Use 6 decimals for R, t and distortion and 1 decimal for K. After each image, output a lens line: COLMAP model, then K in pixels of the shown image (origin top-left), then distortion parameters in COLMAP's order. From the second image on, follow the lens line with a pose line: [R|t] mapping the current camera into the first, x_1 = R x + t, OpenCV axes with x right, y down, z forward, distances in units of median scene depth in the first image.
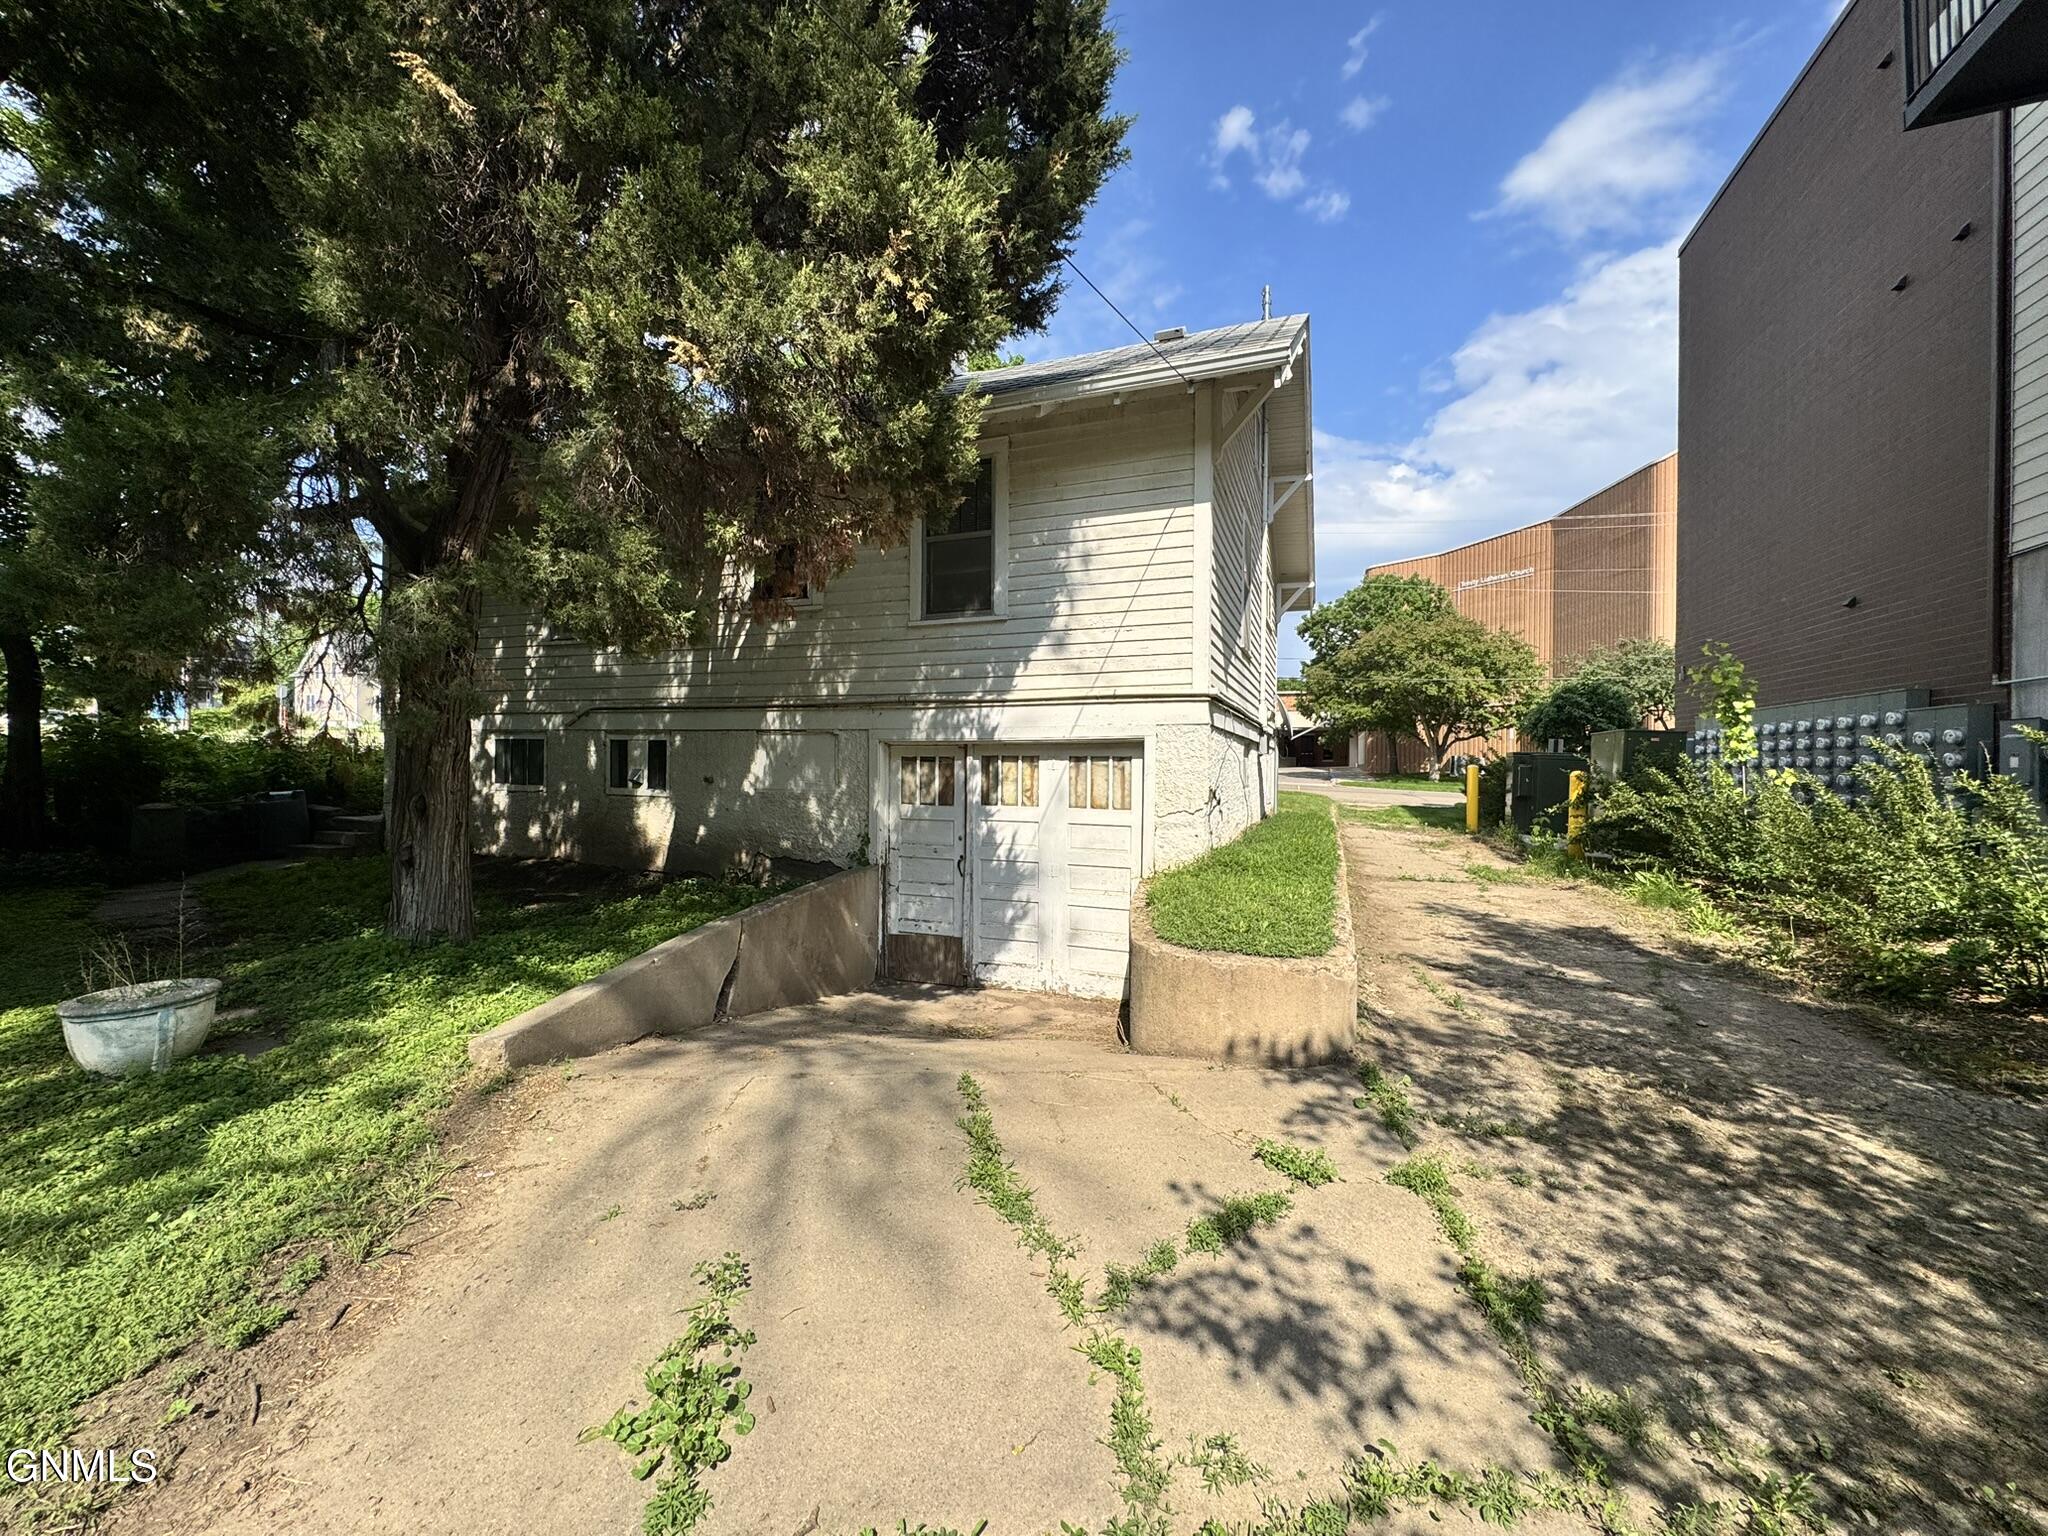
lens RADIAL K [[816.9, 0, 1024.4], [0, 816.9, 766.9], [0, 0, 1]] dist [-0.001819, 0.000169]
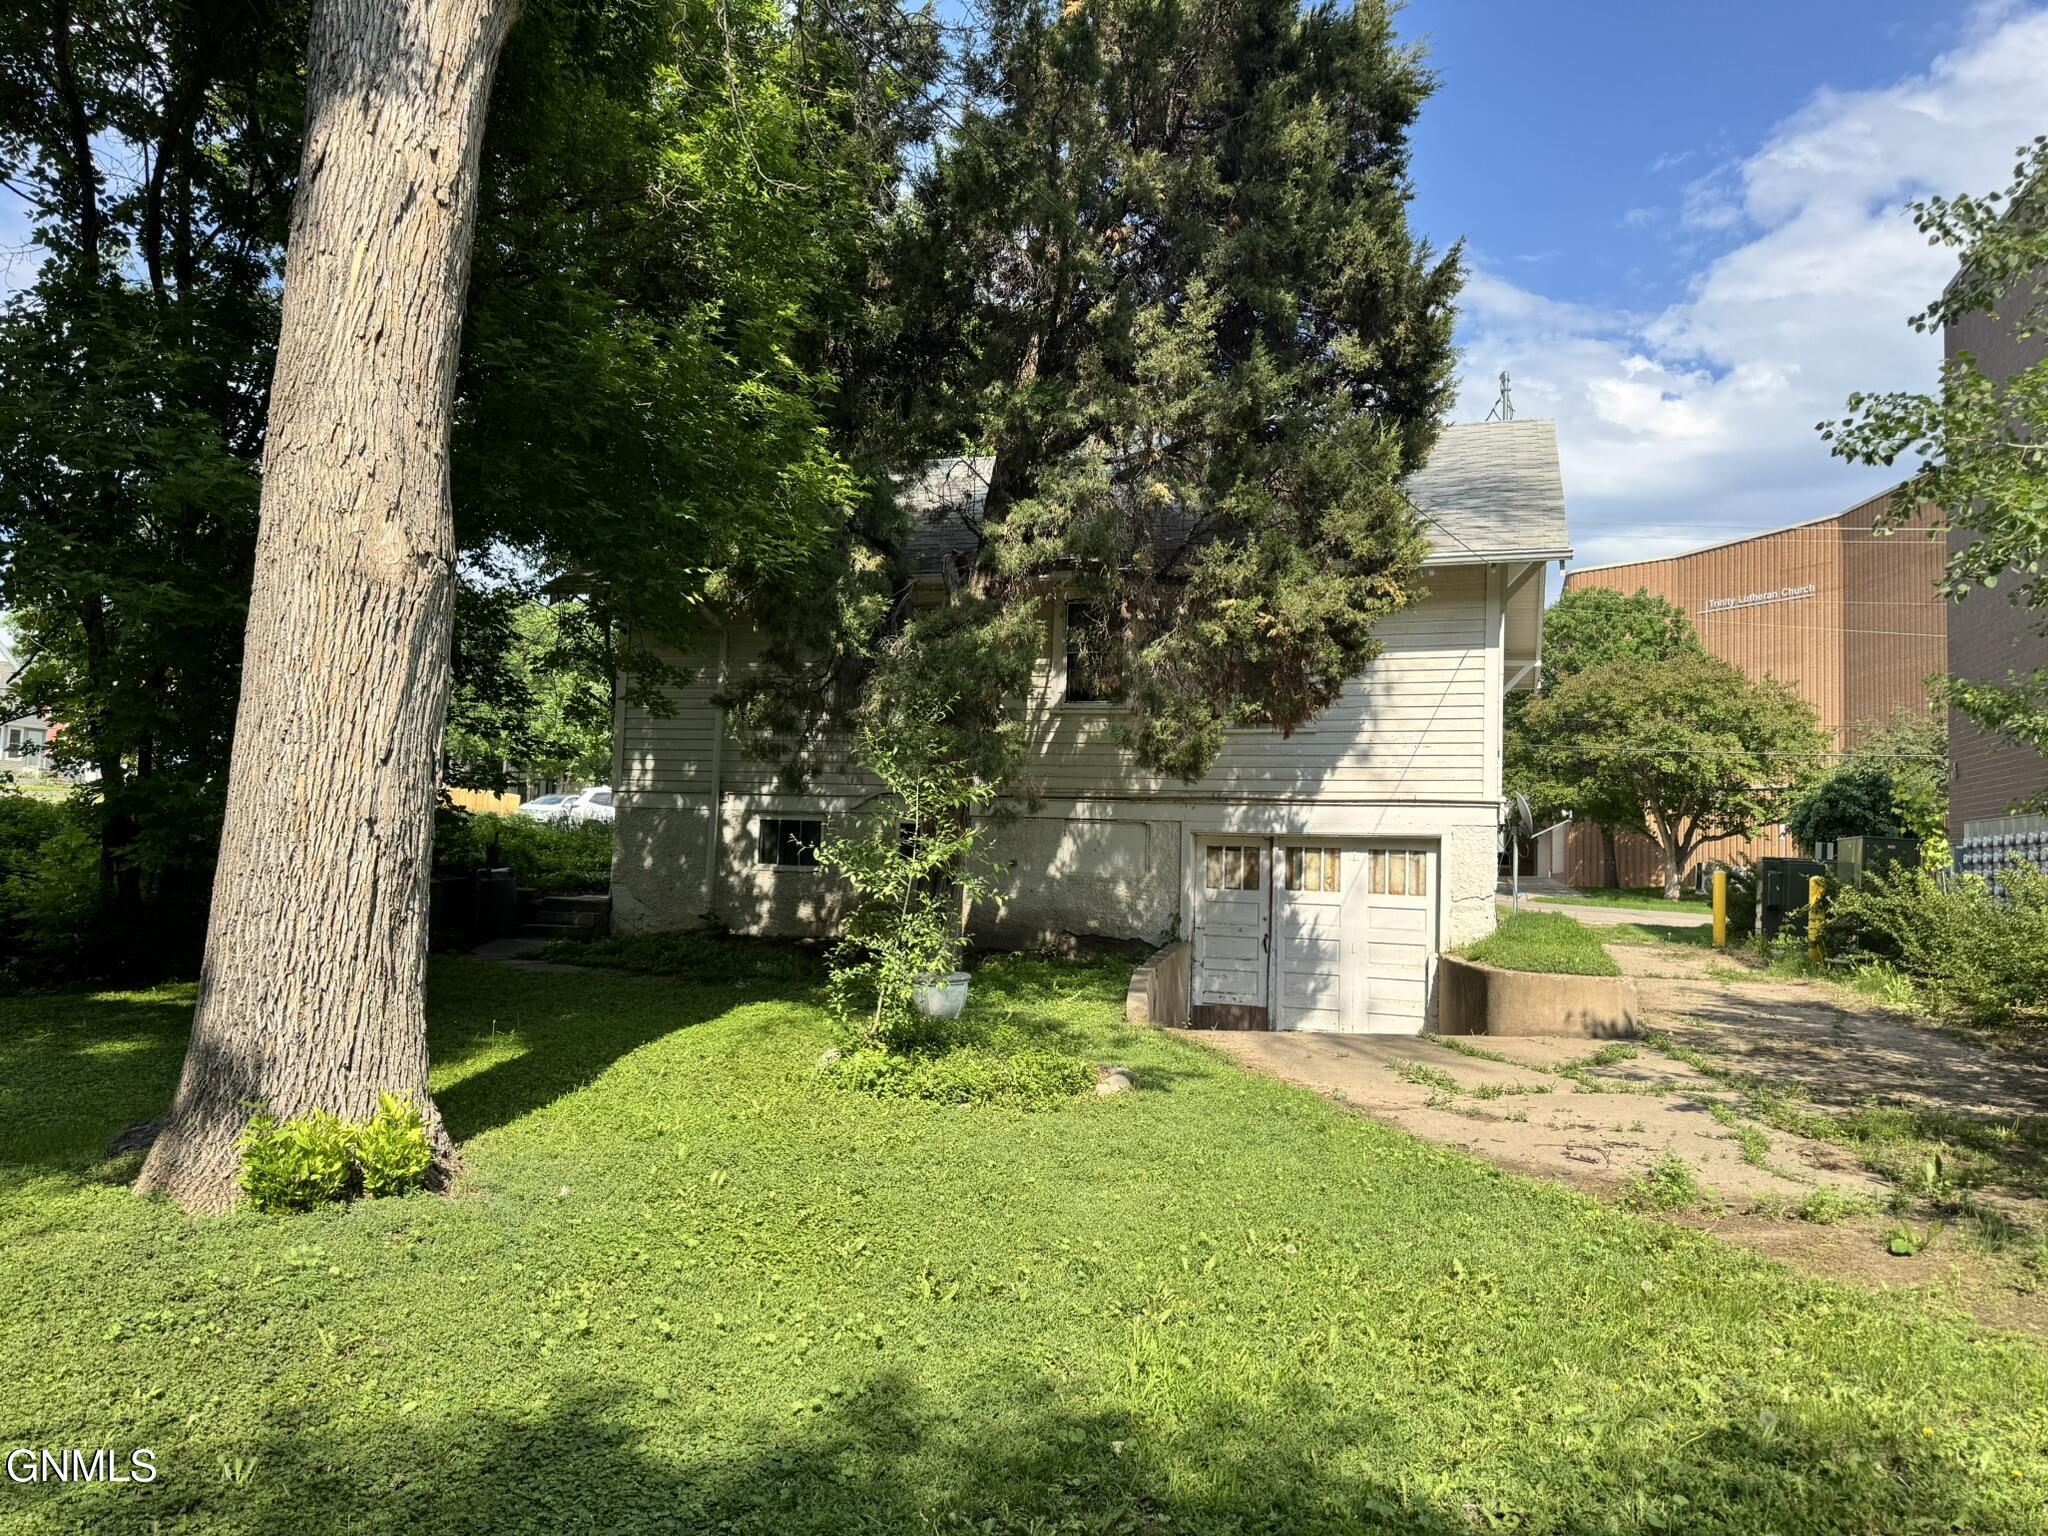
lens RADIAL K [[1437.0, 0, 1026.0], [0, 1437.0, 769.5], [0, 0, 1]] dist [0.080402, -0.106421]
pose [[0.998569, 0.024188, 0.047694, -0.511878], [-0.020876, 0.997415, -0.068751, 0.024184], [-0.049234, 0.067657, 0.996493, -0.999798]]
